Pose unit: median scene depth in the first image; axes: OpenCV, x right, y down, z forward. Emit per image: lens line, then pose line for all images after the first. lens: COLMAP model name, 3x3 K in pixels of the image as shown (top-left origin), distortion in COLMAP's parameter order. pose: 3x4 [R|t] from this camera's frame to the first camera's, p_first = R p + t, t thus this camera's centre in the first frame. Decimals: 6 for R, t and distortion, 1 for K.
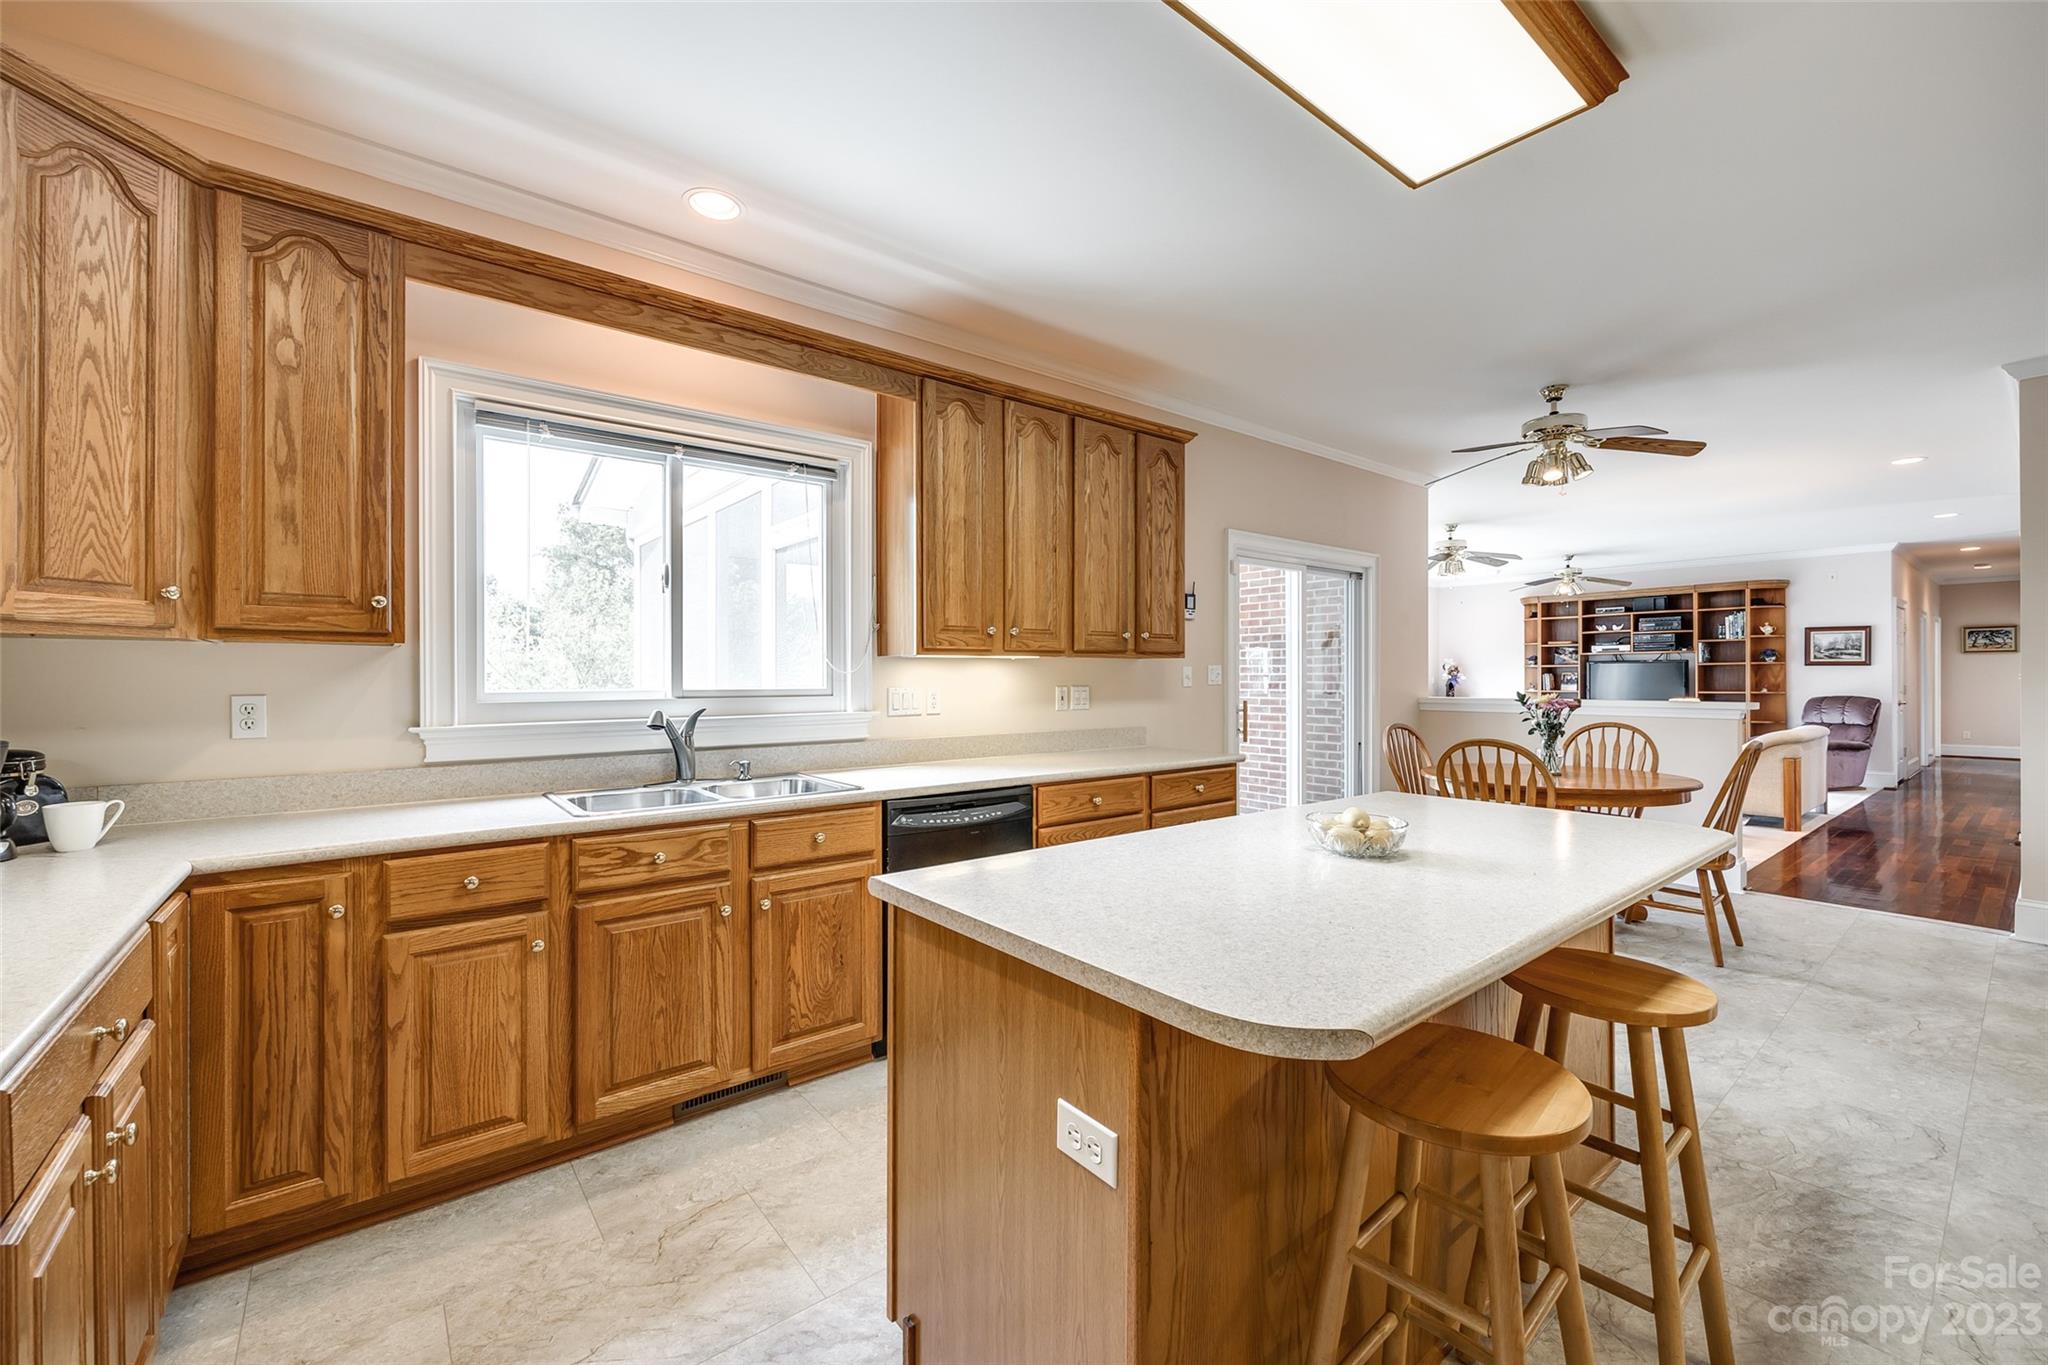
lens RADIAL K [[824.5, 0, 1032.6], [0, 824.5, 674.0], [0, 0, 1]] dist [0.000068, -0.000106]
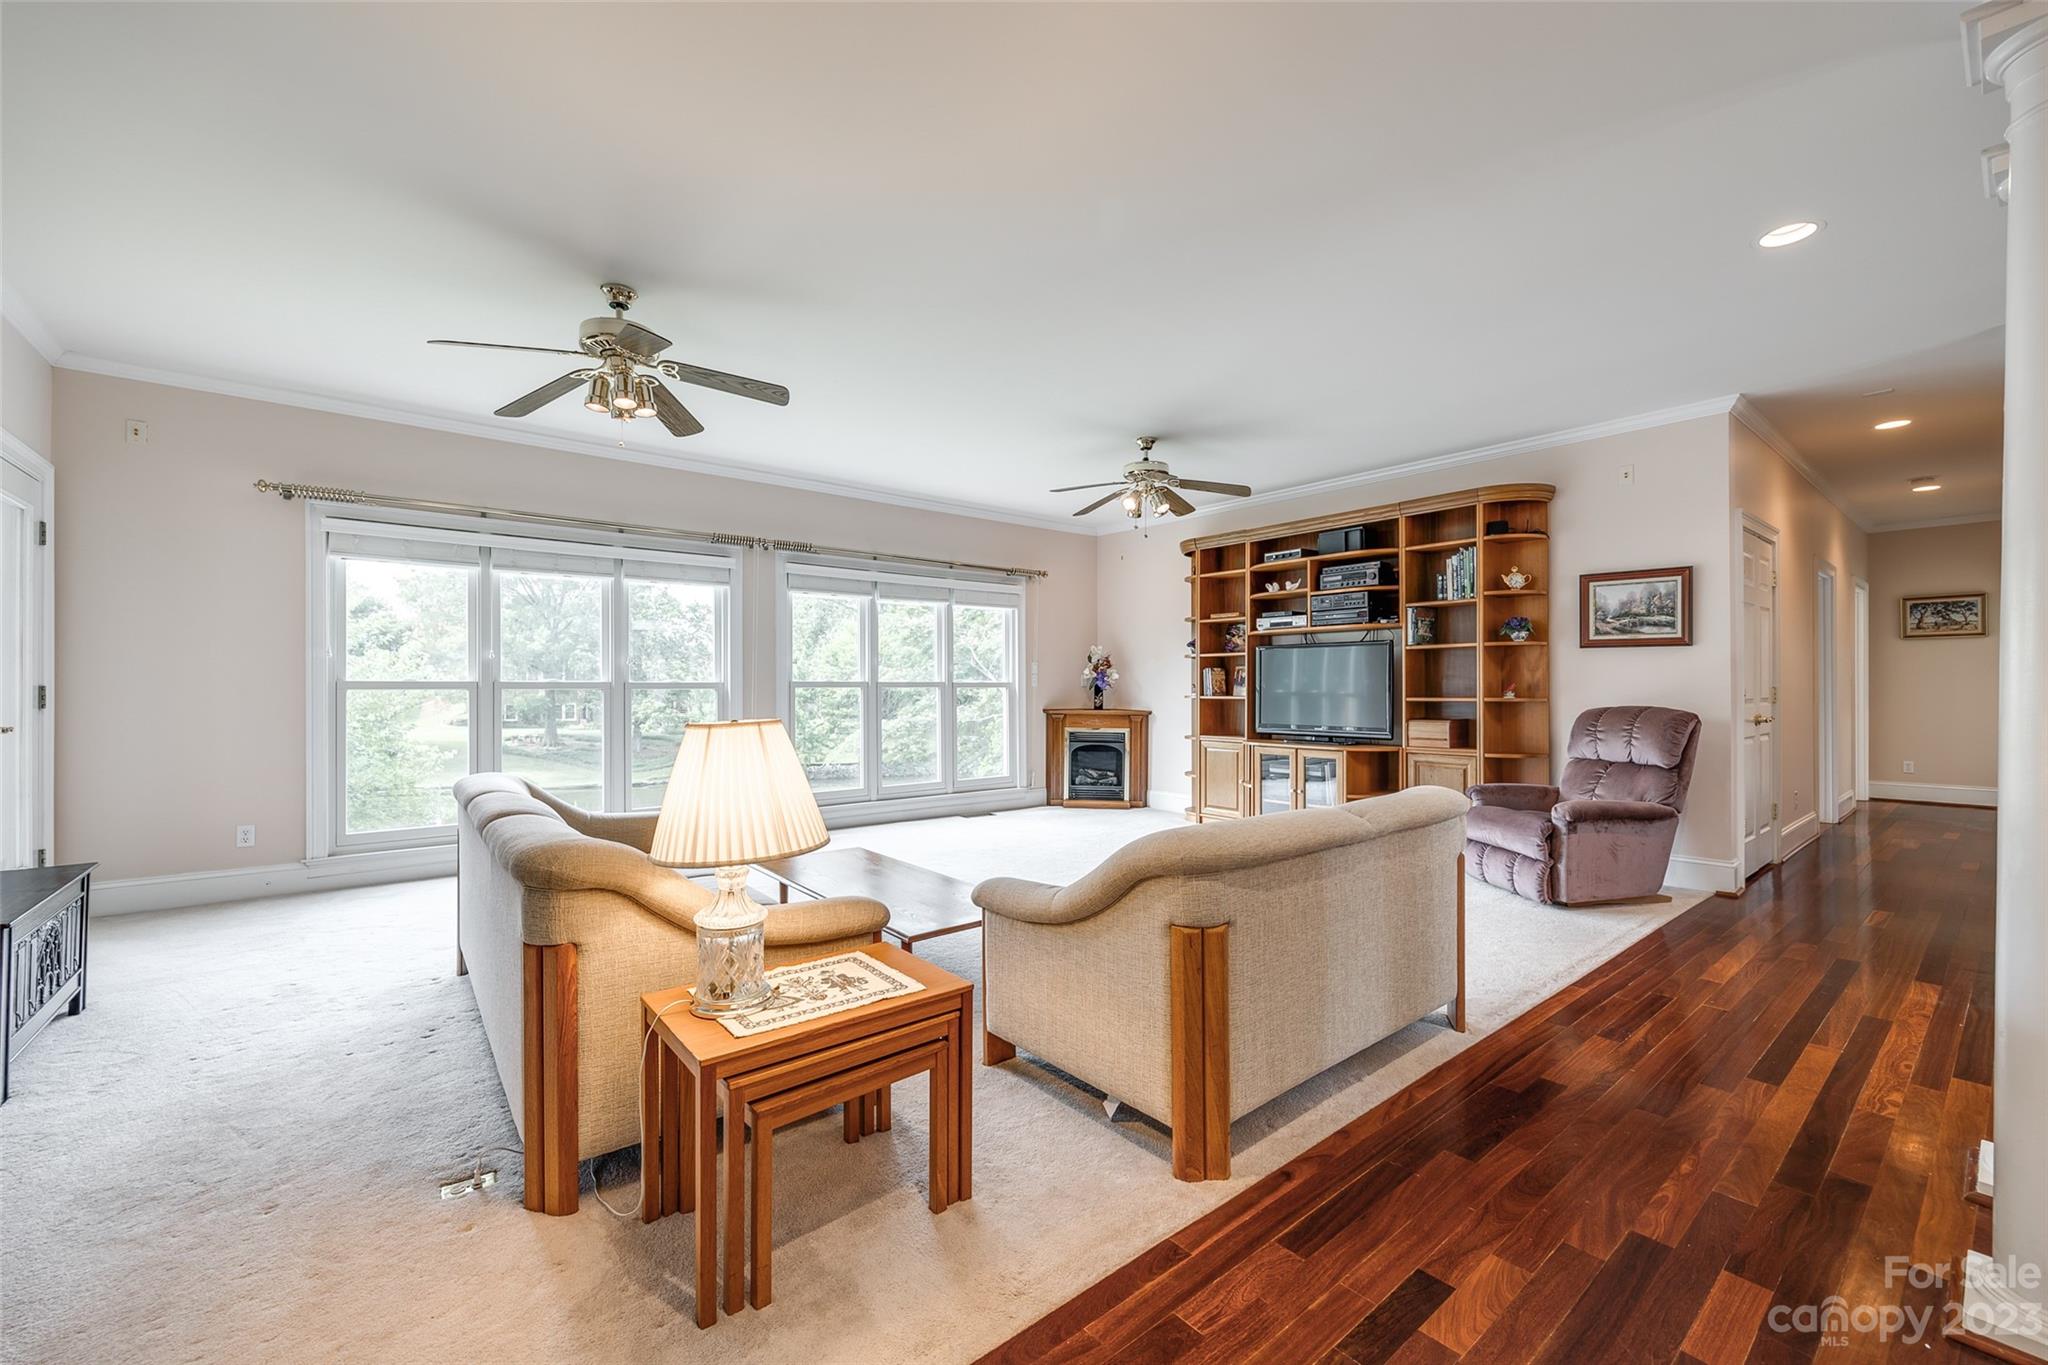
lens RADIAL K [[824.5, 0, 1032.6], [0, 824.5, 682.2], [0, 0, 1]] dist [0.000068, -0.000106]
pose [[0.999920, 0.000902, 0.012636, 0.580574], [-0.000911, 0.999999, 0.000701, 0.011553], [-0.012636, -0.000713, 0.999920, 0.480140]]
